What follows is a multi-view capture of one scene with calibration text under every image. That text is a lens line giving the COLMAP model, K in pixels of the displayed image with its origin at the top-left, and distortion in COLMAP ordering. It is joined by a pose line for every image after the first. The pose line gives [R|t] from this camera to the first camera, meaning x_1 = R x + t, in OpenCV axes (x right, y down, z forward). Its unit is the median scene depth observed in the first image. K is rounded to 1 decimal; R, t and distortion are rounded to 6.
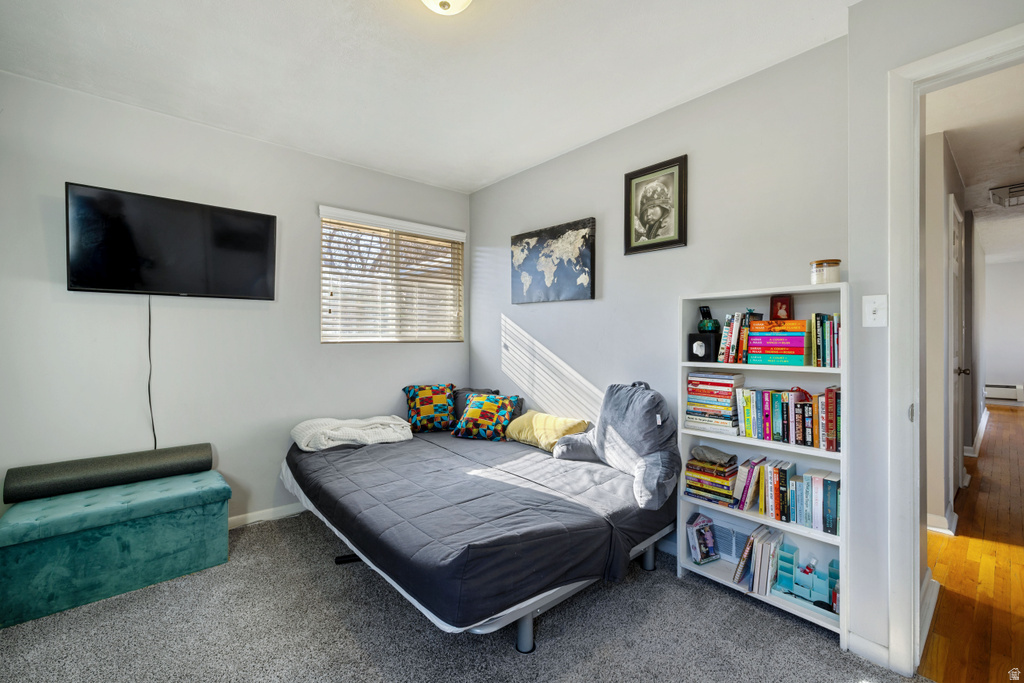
lens RADIAL K [[429.8, 0, 511.2], [0, 429.8, 338.3], [0, 0, 1]] dist [0.004302, 0.000044]
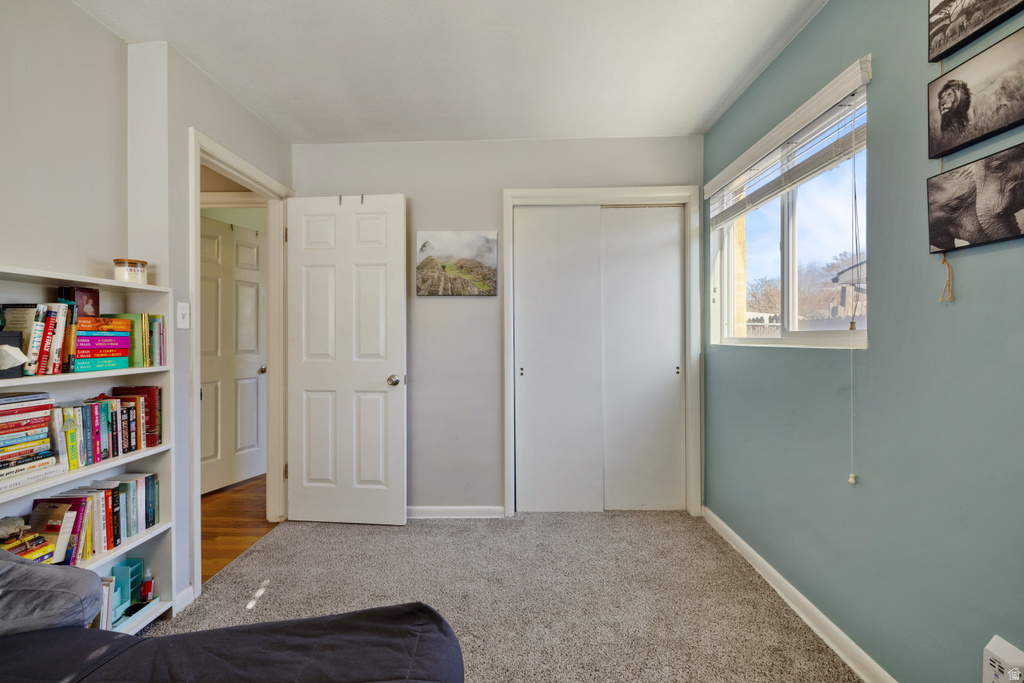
lens RADIAL K [[429.8, 0, 510.6], [0, 429.8, 338.1], [0, 0, 1]] dist [0.004302, 0.000044]
pose [[-0.736419, 0.003066, 0.676519, -0.564153], [0.009537, 0.999937, 0.005849, 0.001358], [-0.676459, 0.010759, -0.736402, 1.104786]]
